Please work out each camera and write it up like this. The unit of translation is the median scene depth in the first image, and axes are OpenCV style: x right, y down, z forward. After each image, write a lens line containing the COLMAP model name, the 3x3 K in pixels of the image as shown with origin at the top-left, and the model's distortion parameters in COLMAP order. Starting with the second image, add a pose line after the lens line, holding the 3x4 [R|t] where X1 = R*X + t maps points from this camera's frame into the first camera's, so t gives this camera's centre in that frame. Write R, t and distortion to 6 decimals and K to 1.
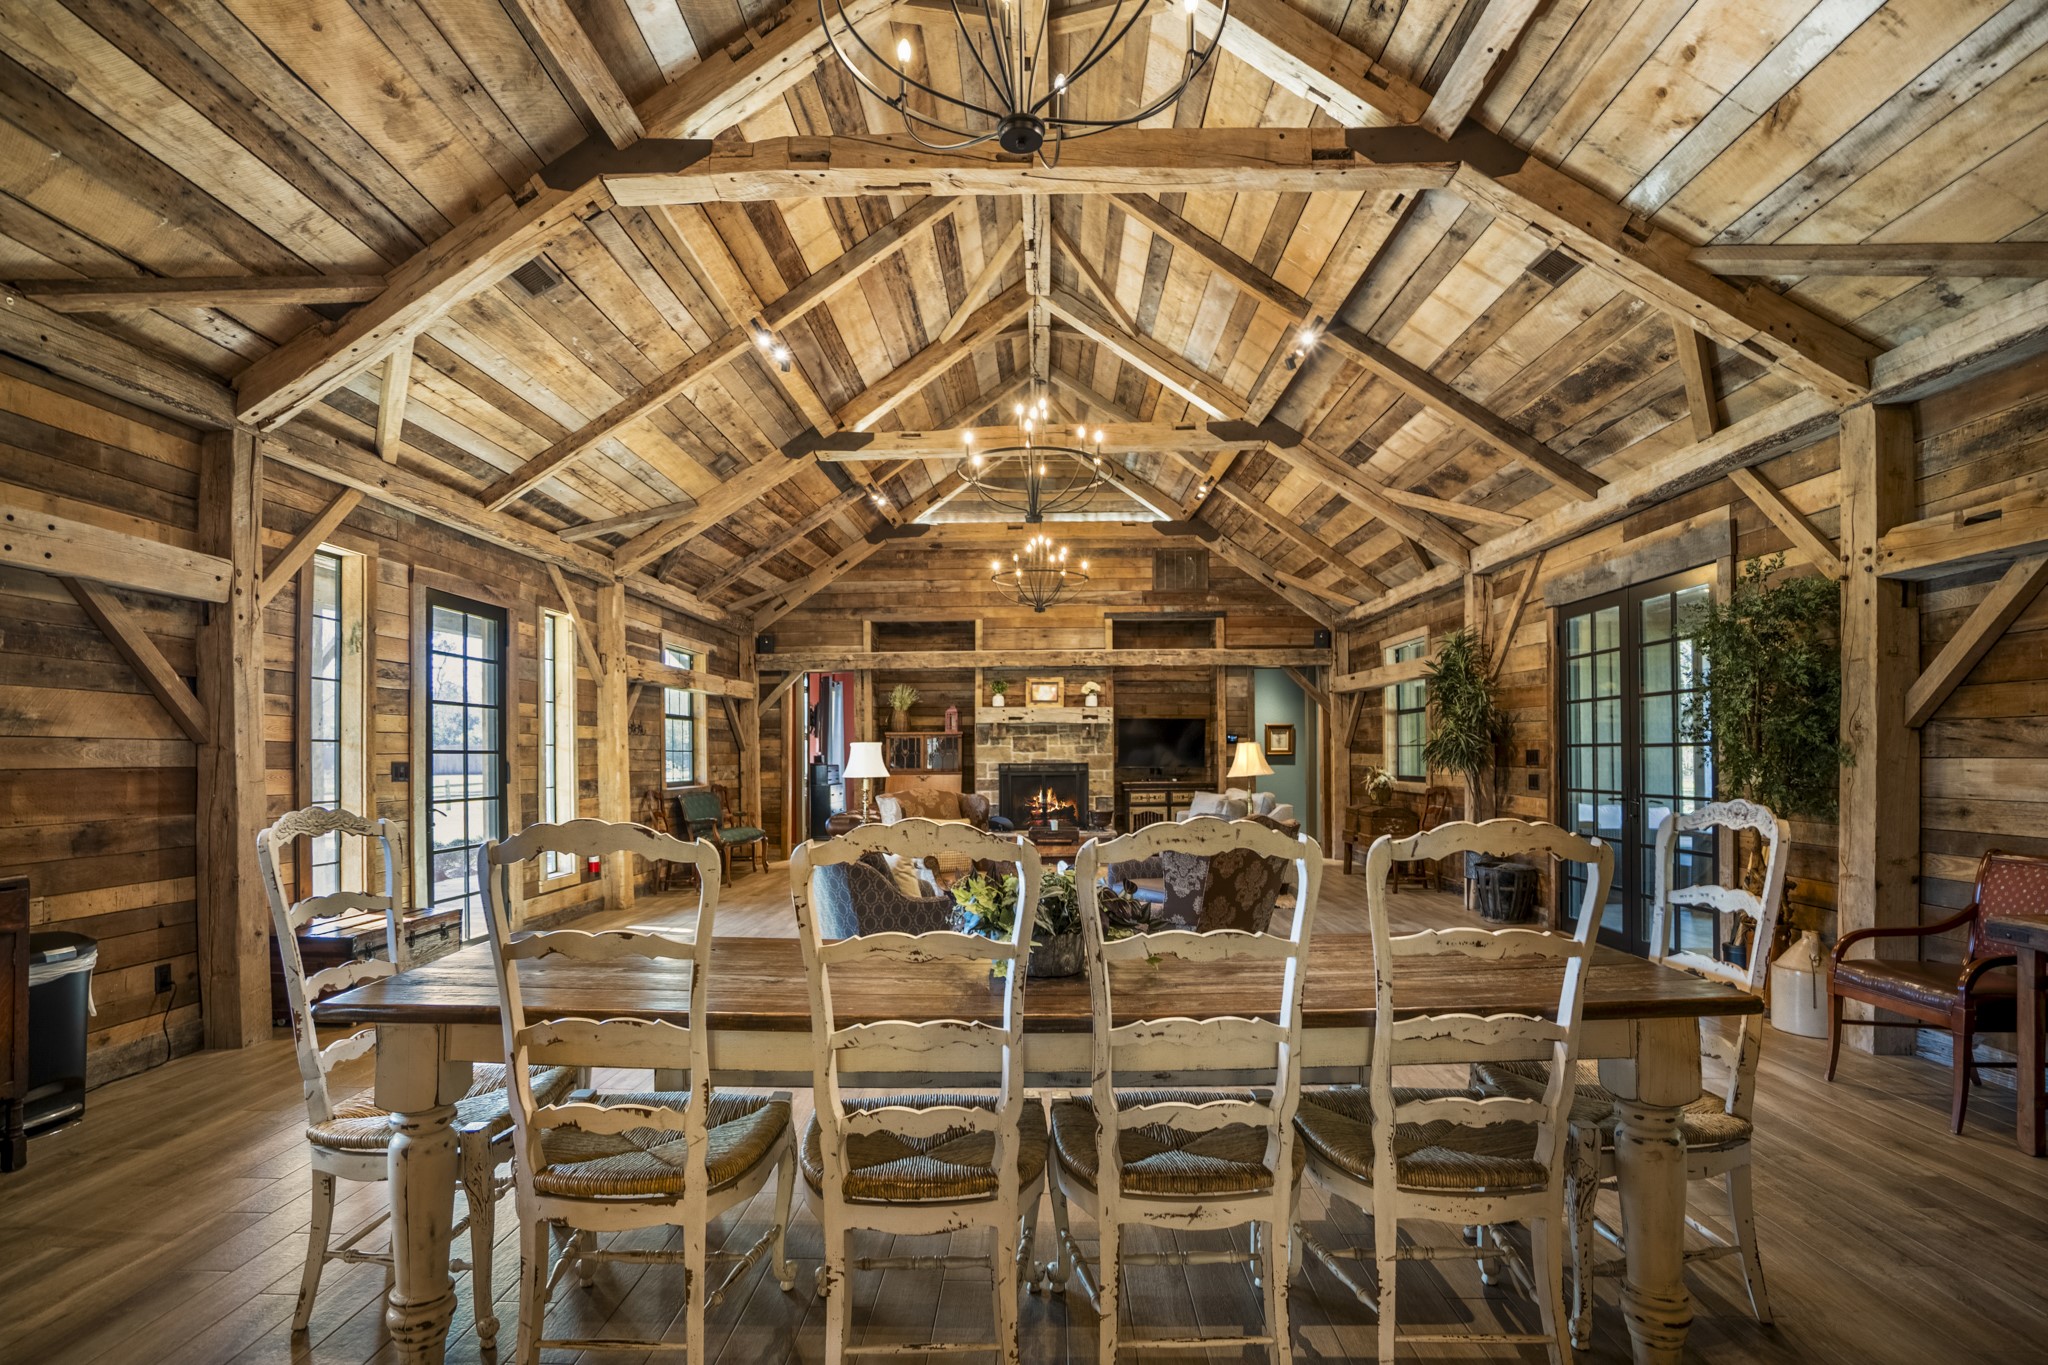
lens RADIAL K [[990.0, 0, 1013.4], [0, 990.0, 725.8], [0, 0, 1]] dist [-0.071496, 0.031952]
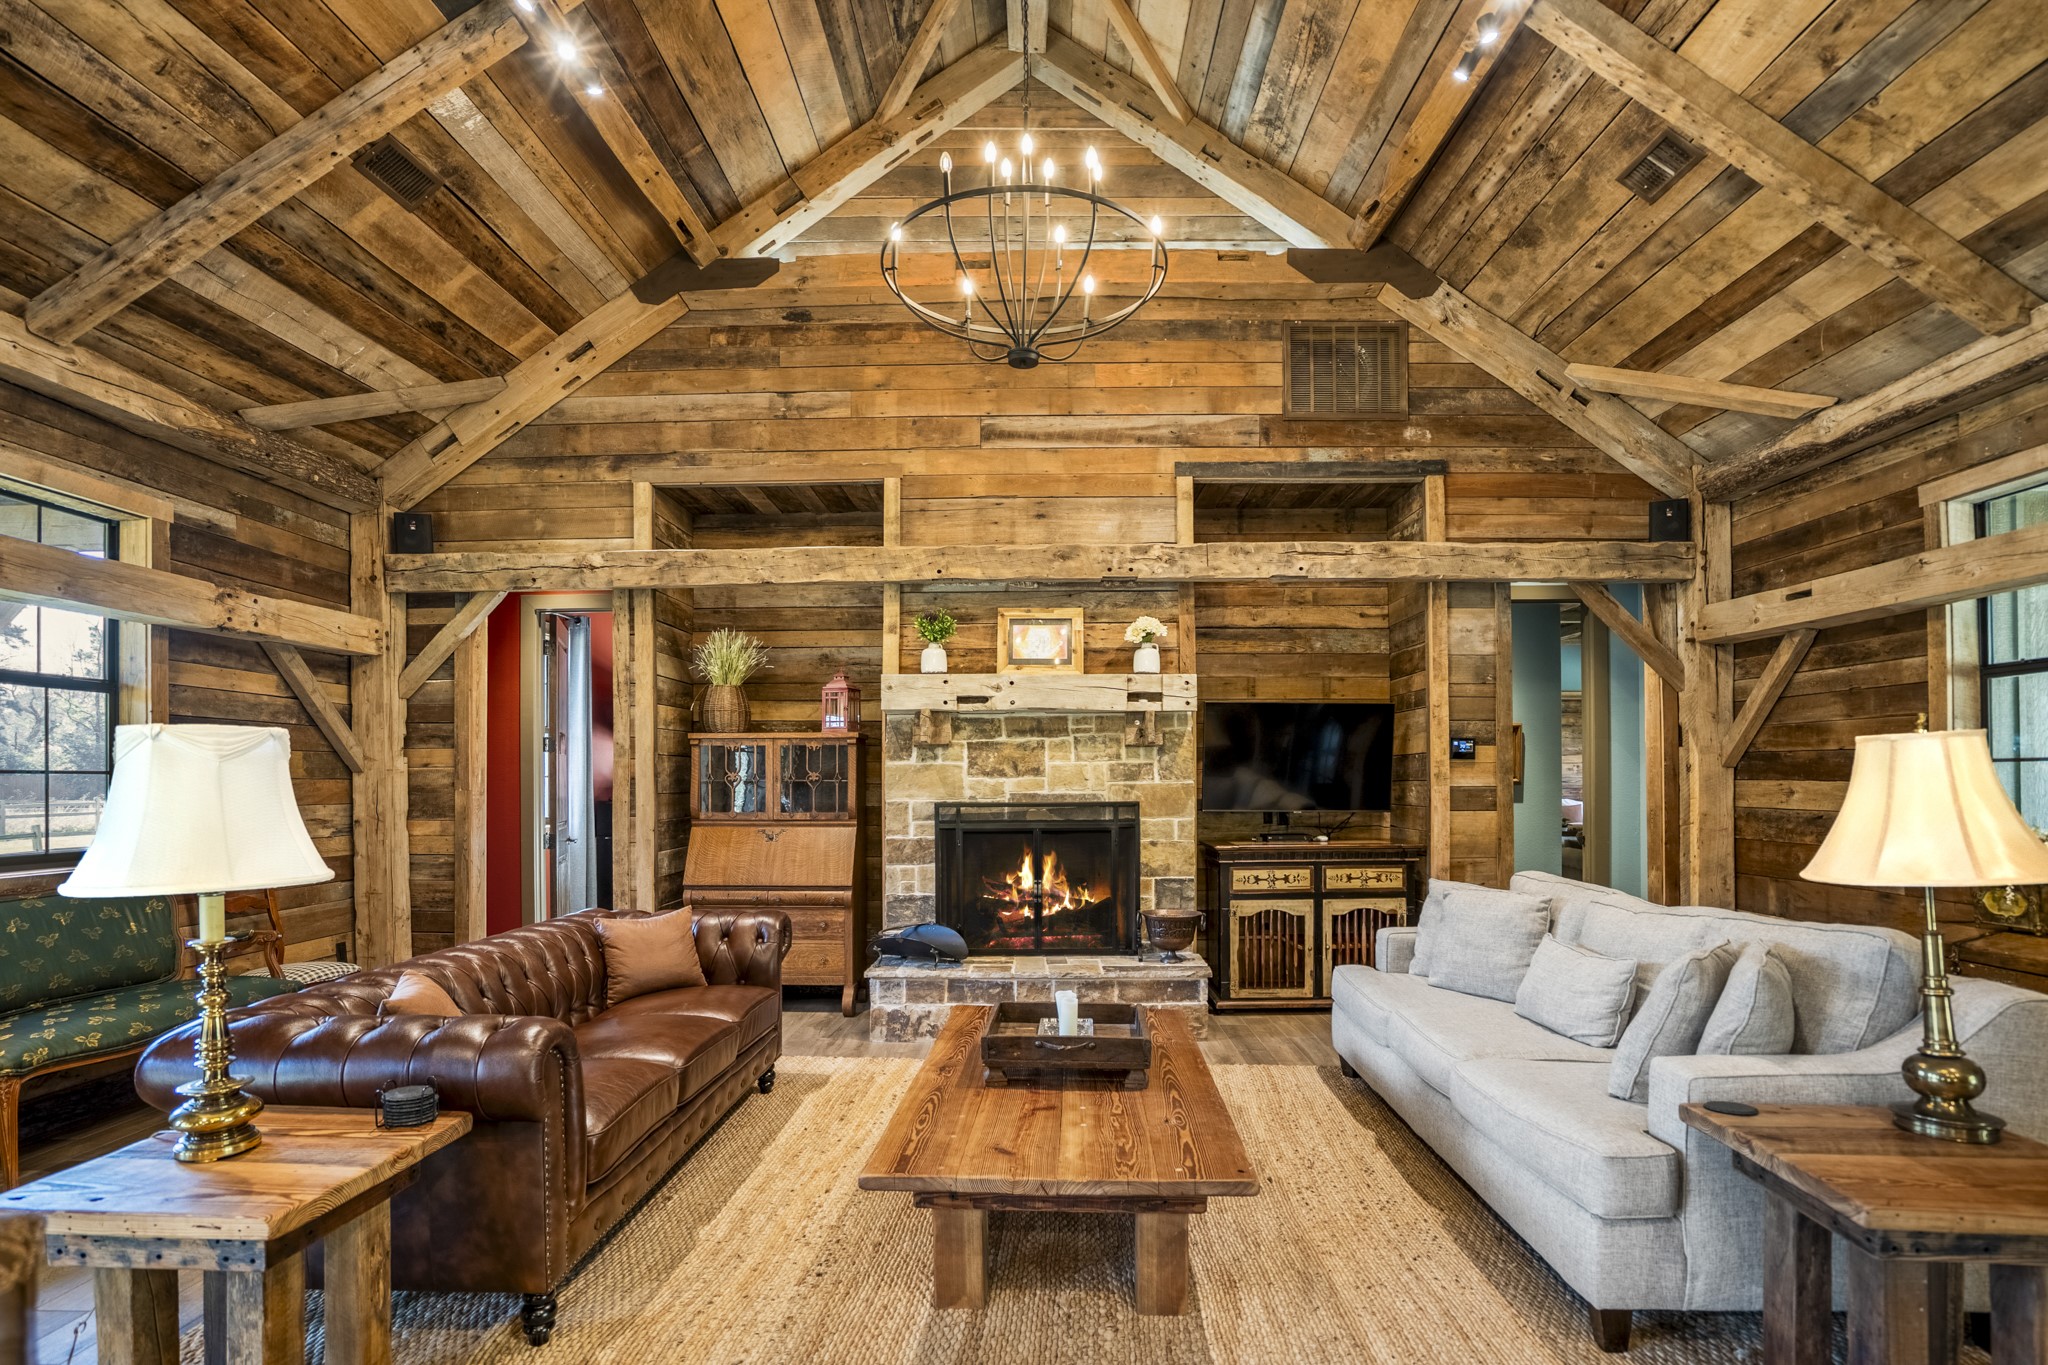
lens RADIAL K [[994.3, 0, 1025.4], [0, 994.3, 781.3], [0, 0, 1]] dist [-0.048206, 0.013899]
pose [[0.999931, 0.000861, 0.011717, 0.025567], [-0.001185, 0.999616, 0.027674, 0.020747], [-0.011689, -0.027686, 0.999548, 0.713329]]
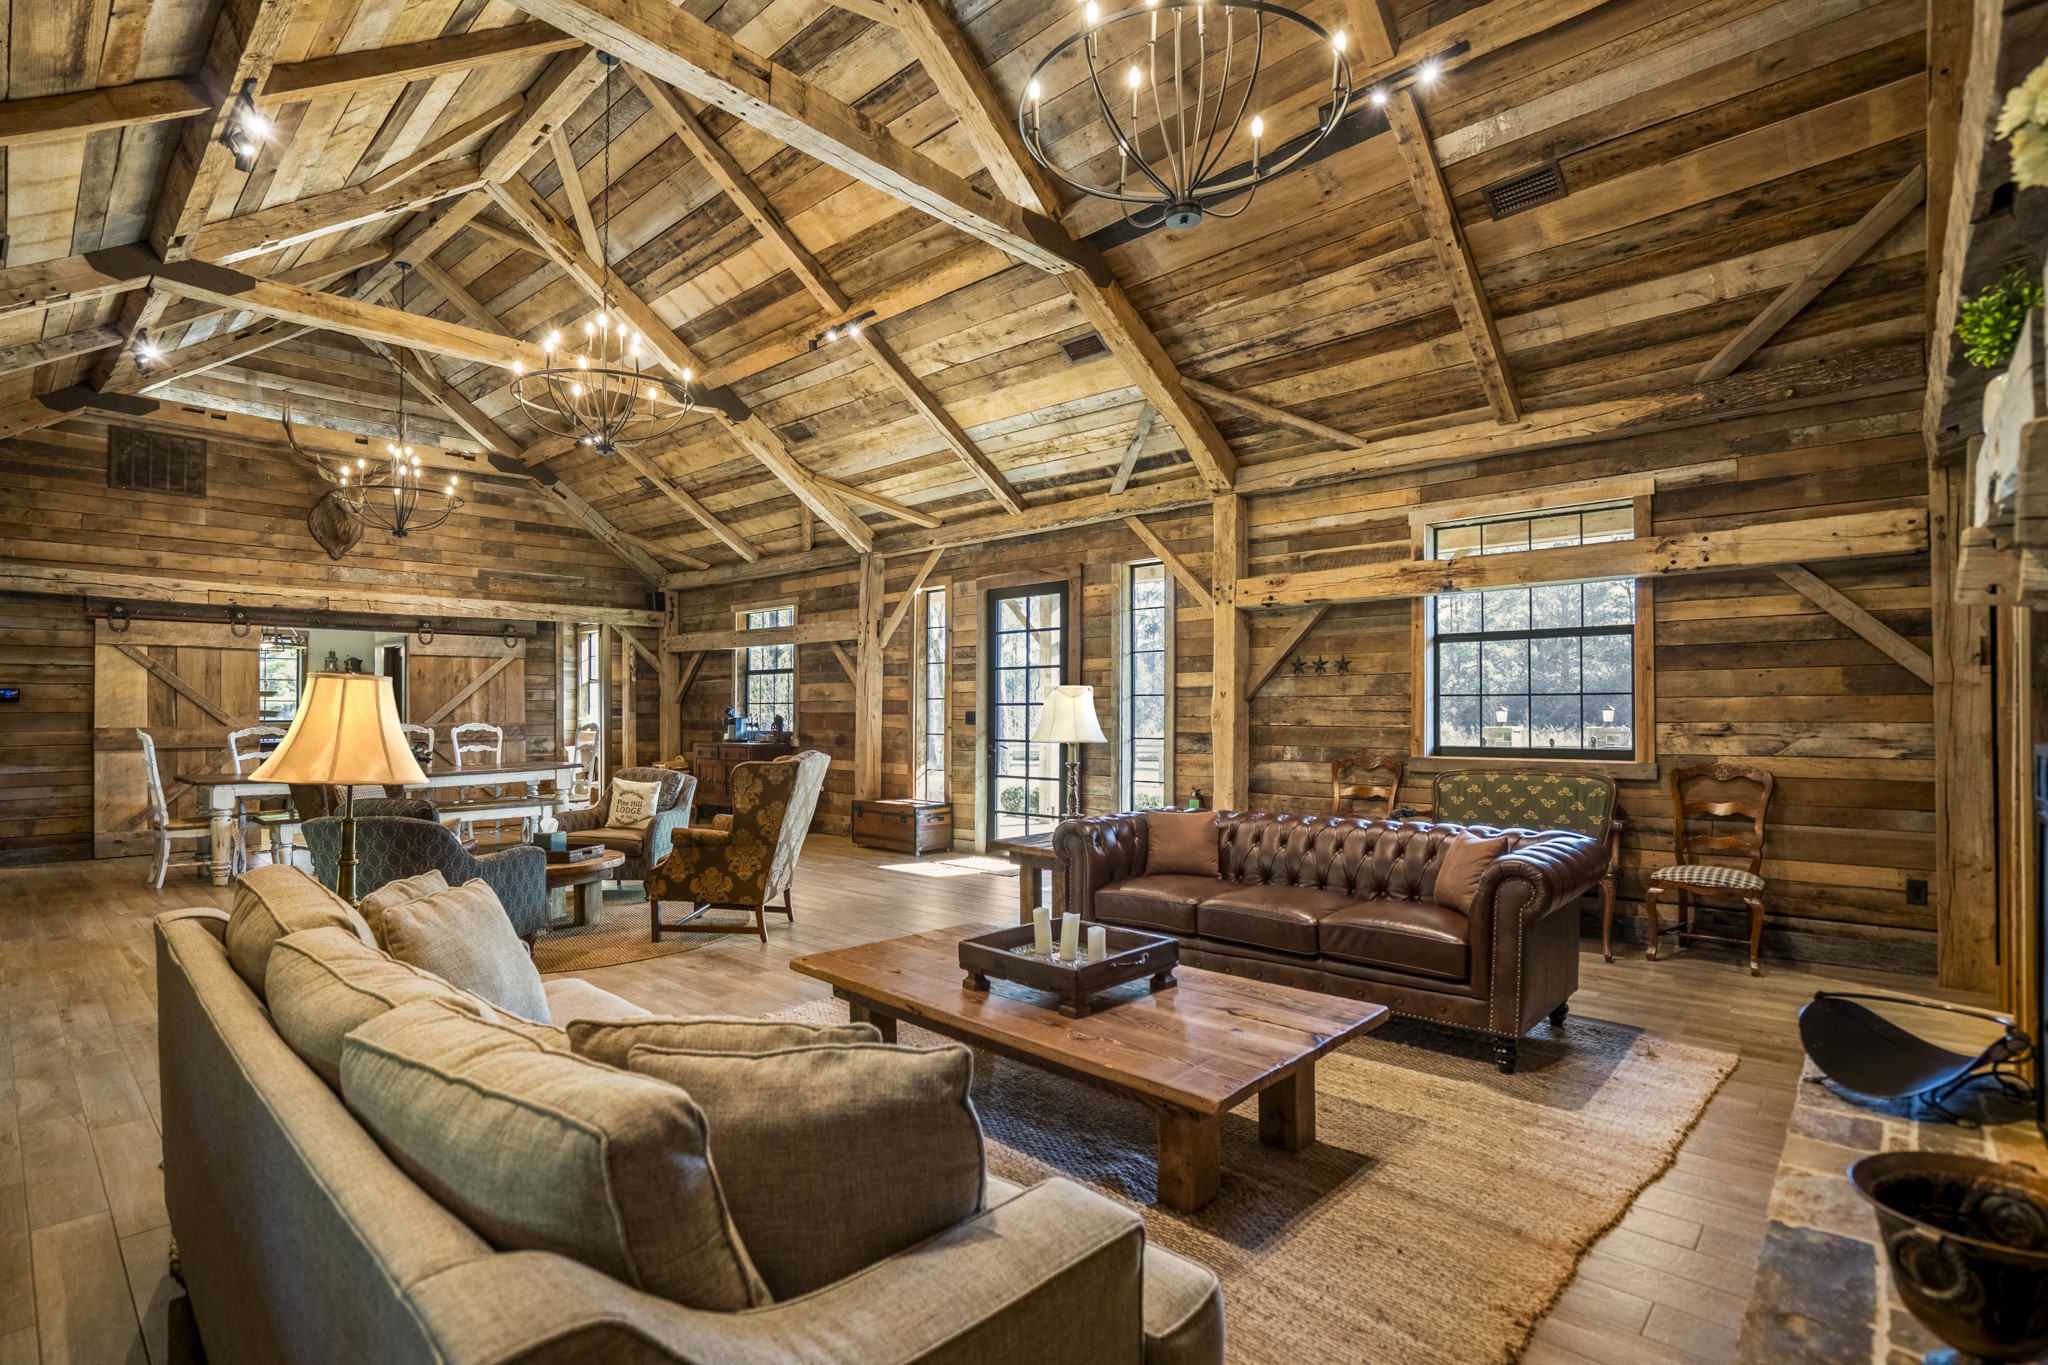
lens RADIAL K [[996.0, 0, 998.5], [0, 996.0, 711.6], [0, 0, 1]] dist [-0.057858, 0.033811]
pose [[-0.661241, 0.009775, -0.750110, 0.311484], [0.030097, 0.999456, -0.013508, 0.036542], [0.749570, -0.031508, -0.661175, 1.248076]]
